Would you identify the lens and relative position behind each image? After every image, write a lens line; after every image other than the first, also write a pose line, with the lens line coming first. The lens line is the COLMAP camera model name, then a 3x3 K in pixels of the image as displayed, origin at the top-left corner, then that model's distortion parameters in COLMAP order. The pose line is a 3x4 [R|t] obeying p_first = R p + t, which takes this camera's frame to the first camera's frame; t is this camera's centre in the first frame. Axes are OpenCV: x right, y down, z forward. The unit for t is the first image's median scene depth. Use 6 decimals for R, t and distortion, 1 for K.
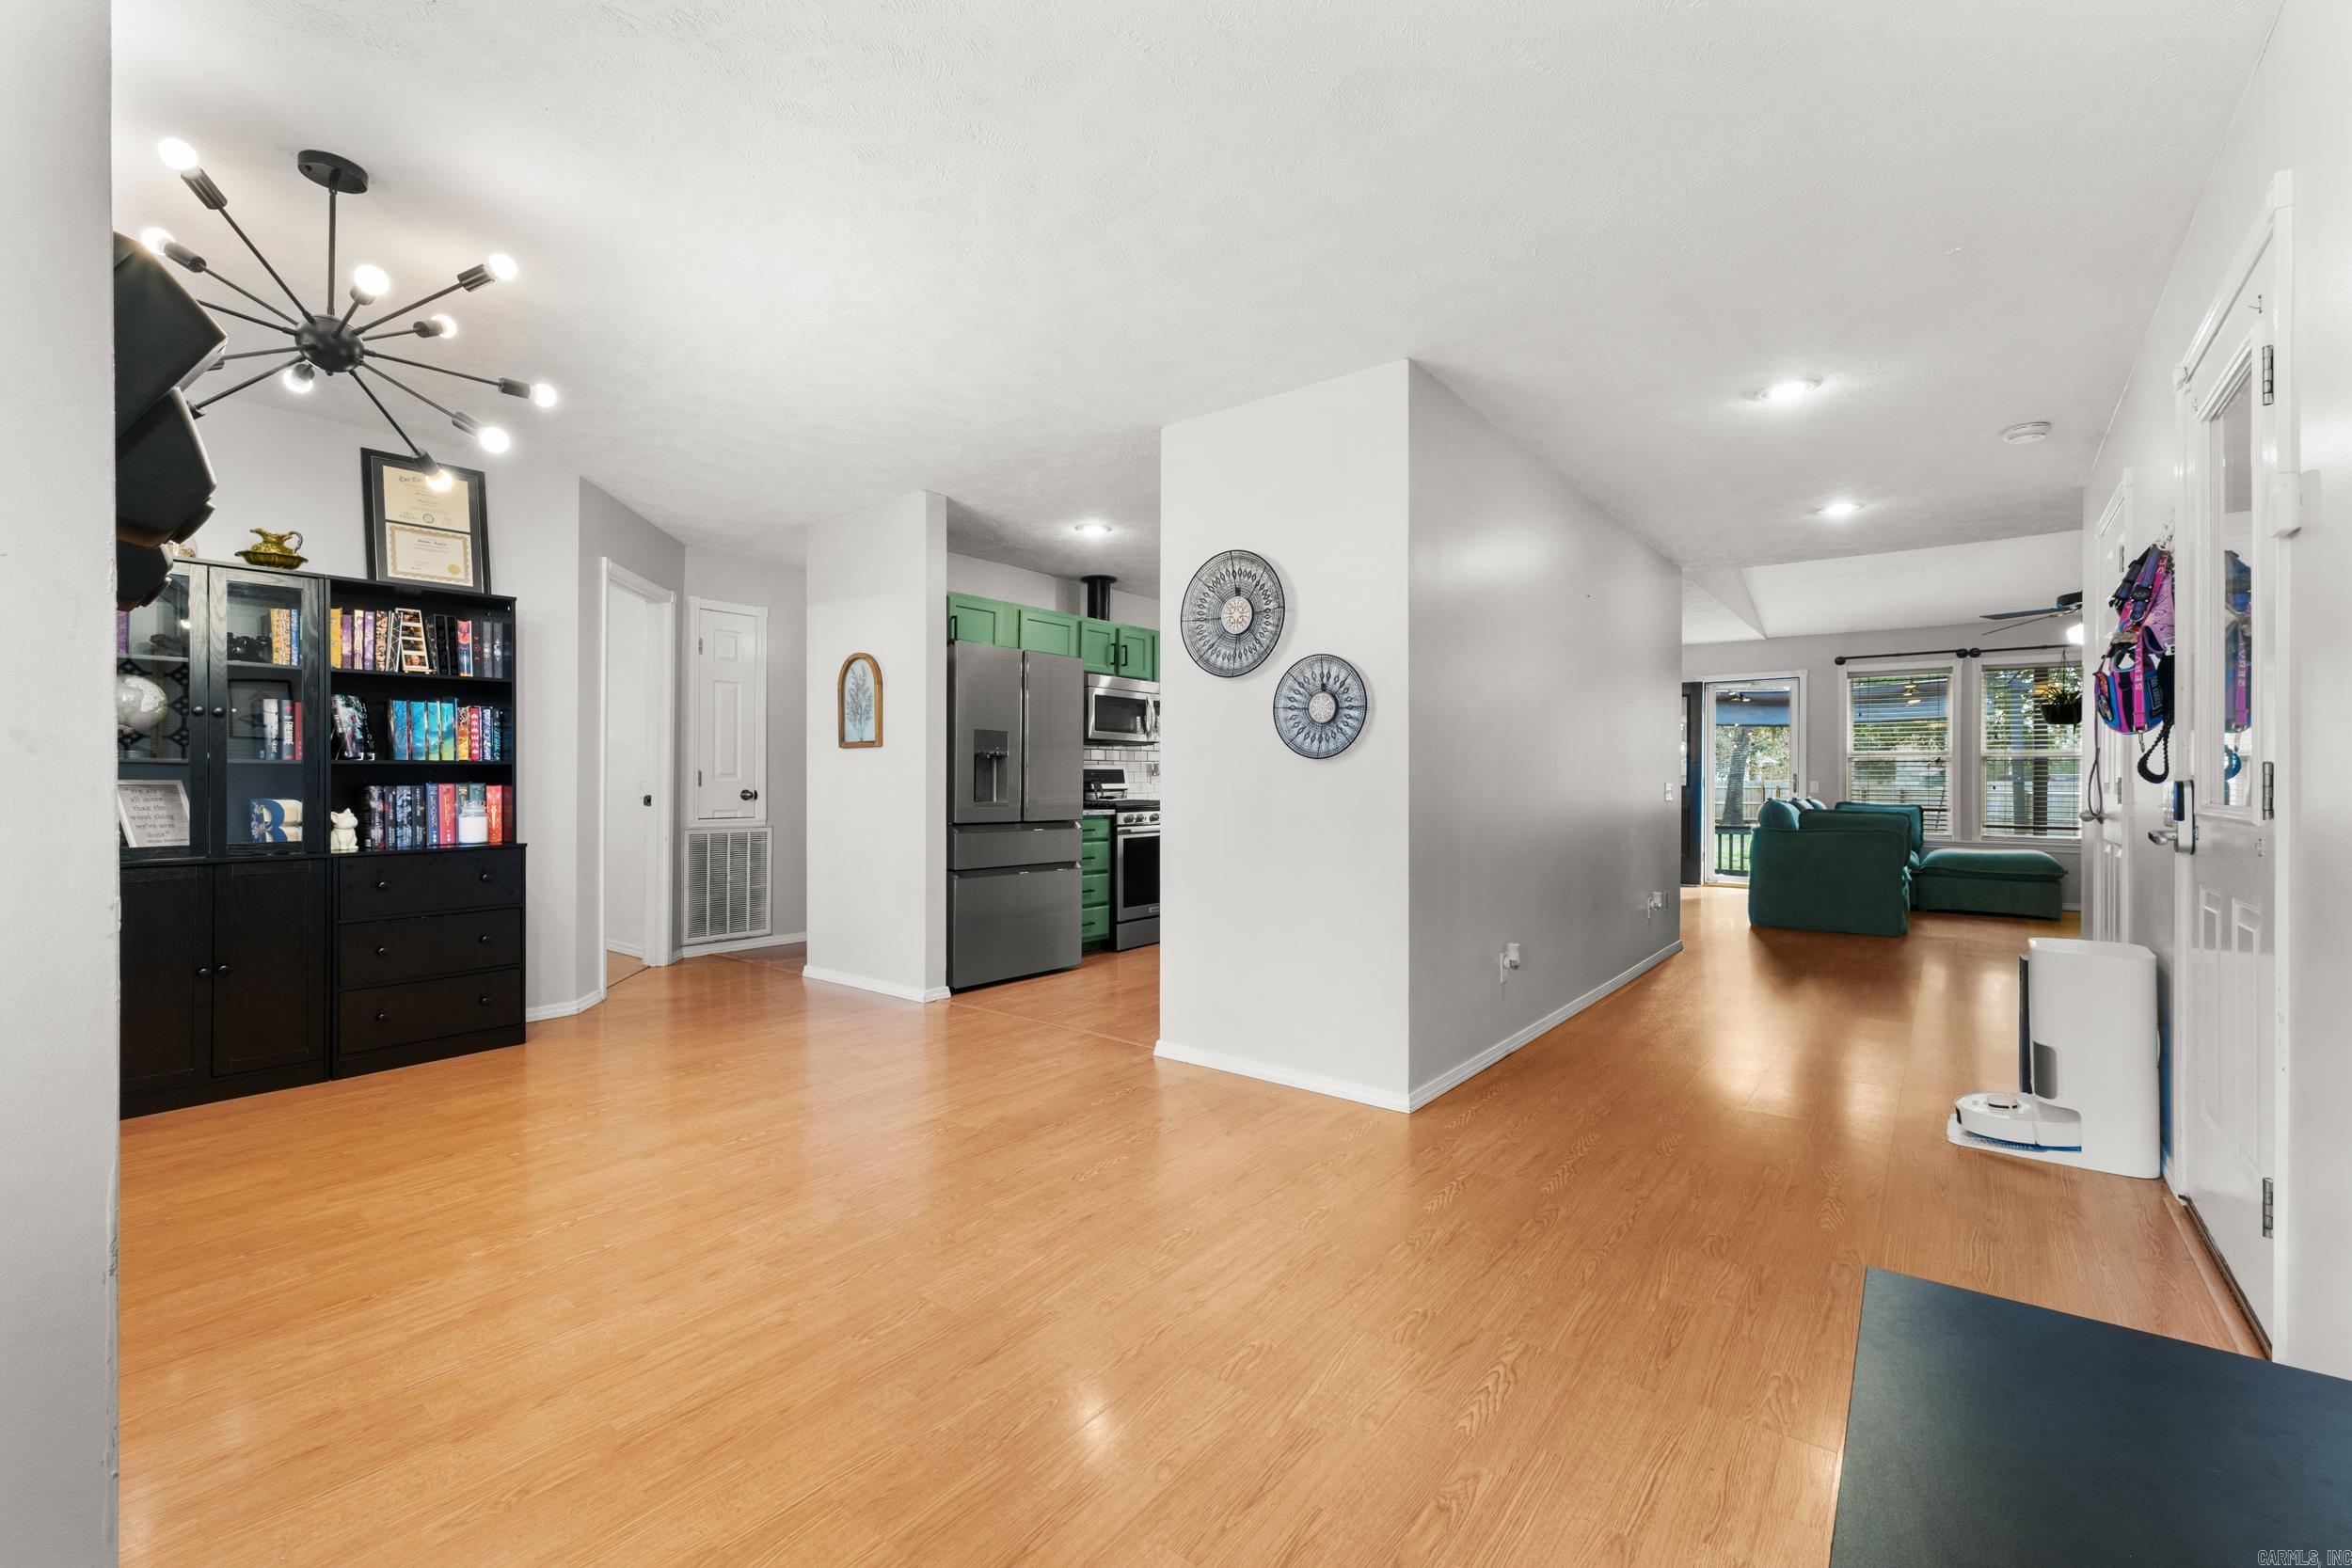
lens RADIAL K [[998.0, 0, 1186.7], [0, 998.0, 777.1], [0, 0, 1]] dist [-0.000440, -0.000393]
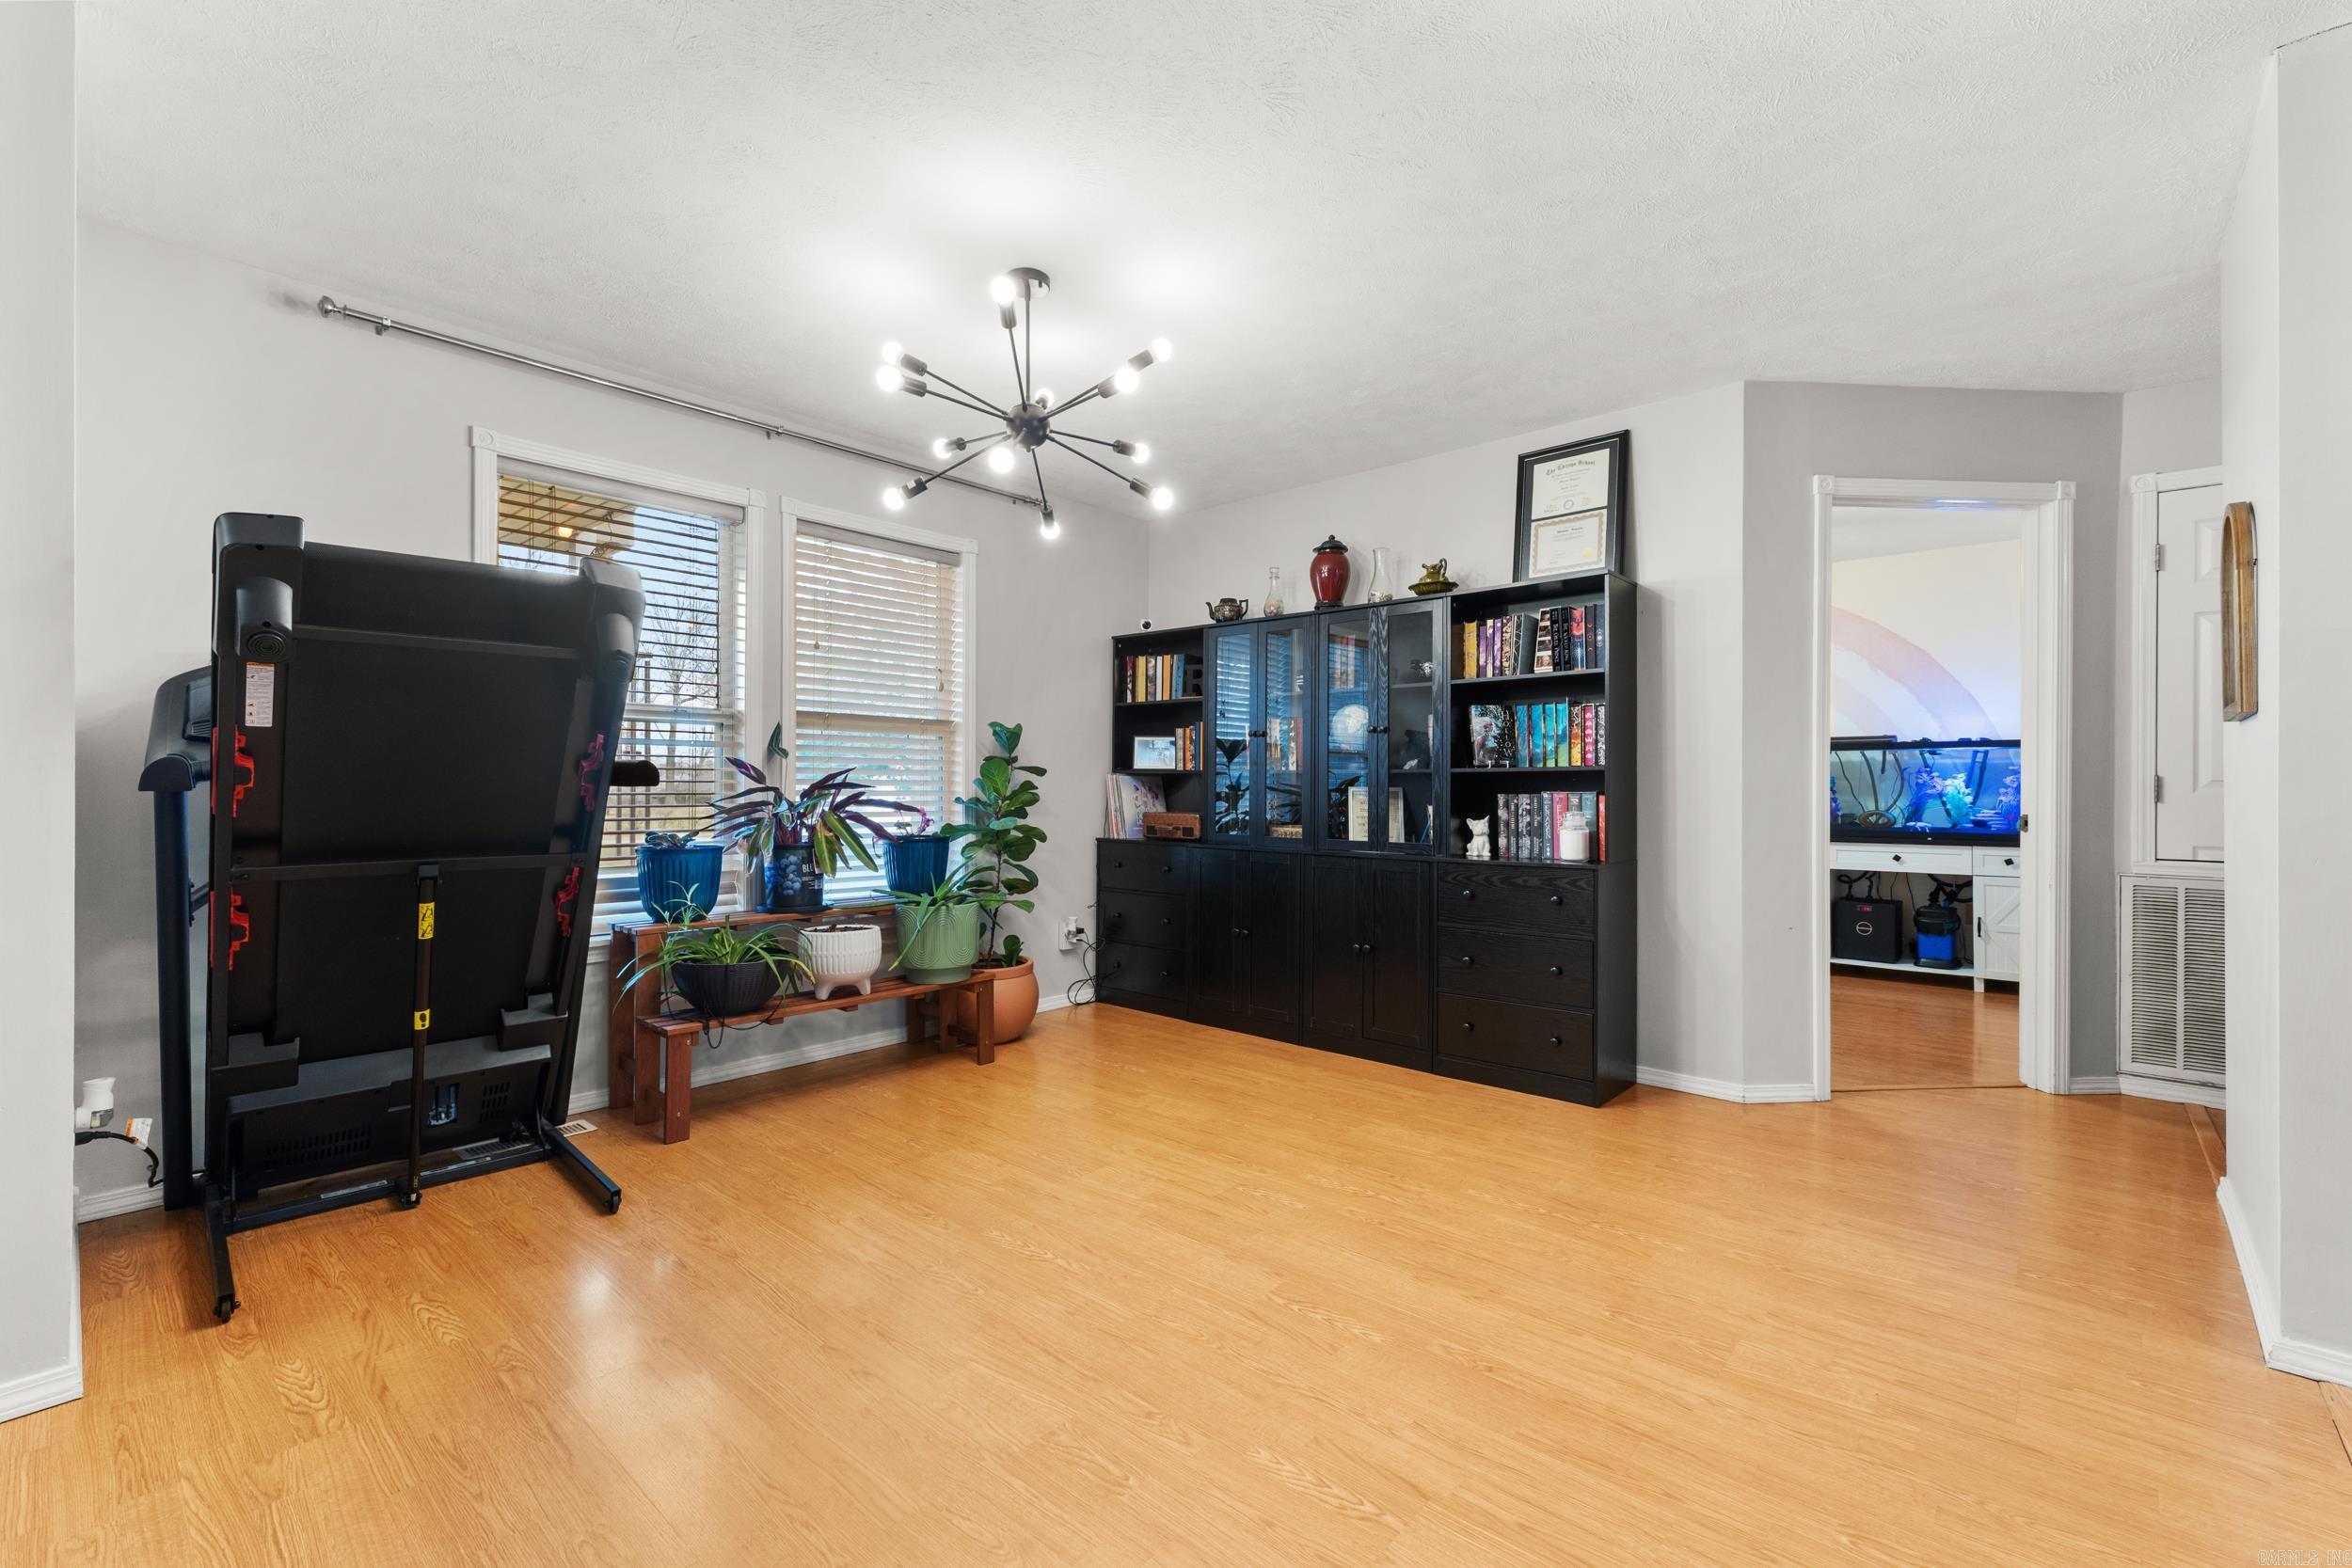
lens RADIAL K [[998.0, 0, 1184.1], [0, 998.0, 782.2], [0, 0, 1]] dist [-0.000440, -0.000393]
pose [[-0.071200, -0.002817, -0.997458, 0.195561], [-0.002989, 0.999992, -0.002611, 0.000873], [0.997458, 0.002796, -0.071208, 0.752785]]
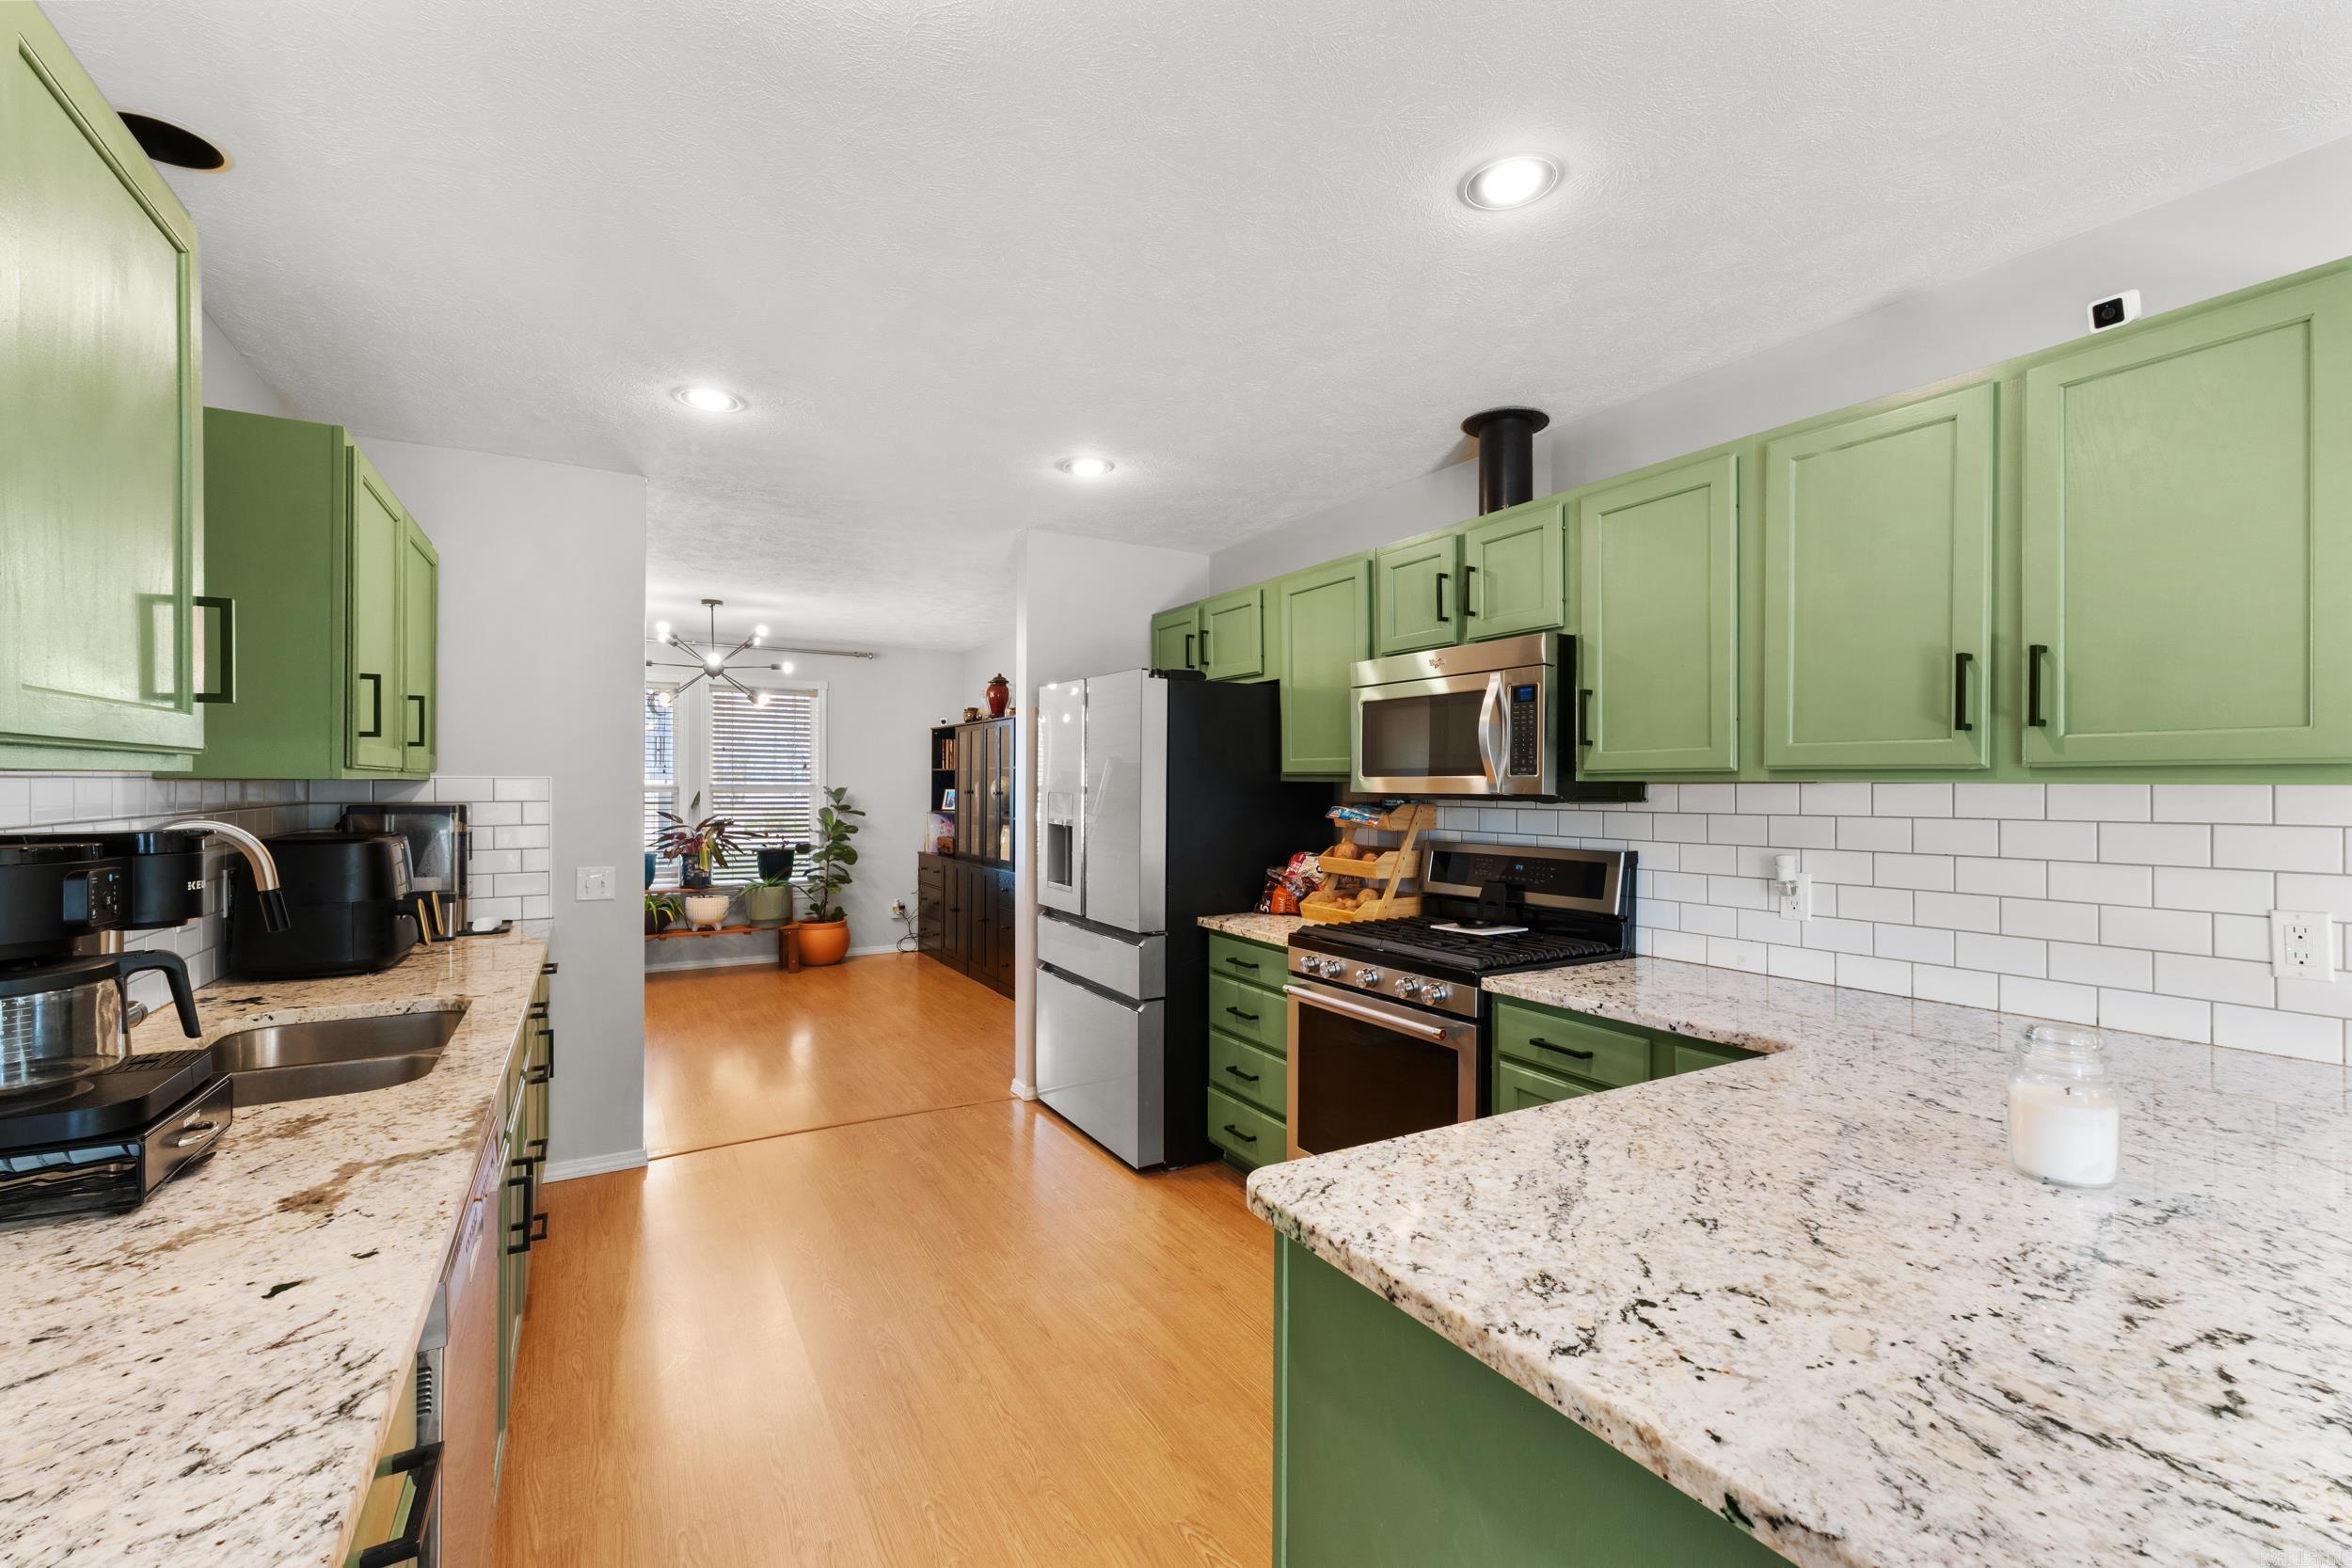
lens RADIAL K [[998.0, 0, 1183.5], [0, 998.0, 783.2], [0, 0, 1]] dist [-0.000440, -0.000393]
pose [[-0.382967, -0.002018, -0.923760, 0.664720], [-0.000515, 0.999998, -0.001971, -0.072489], [0.923762, -0.000279, -0.382967, 1.883548]]
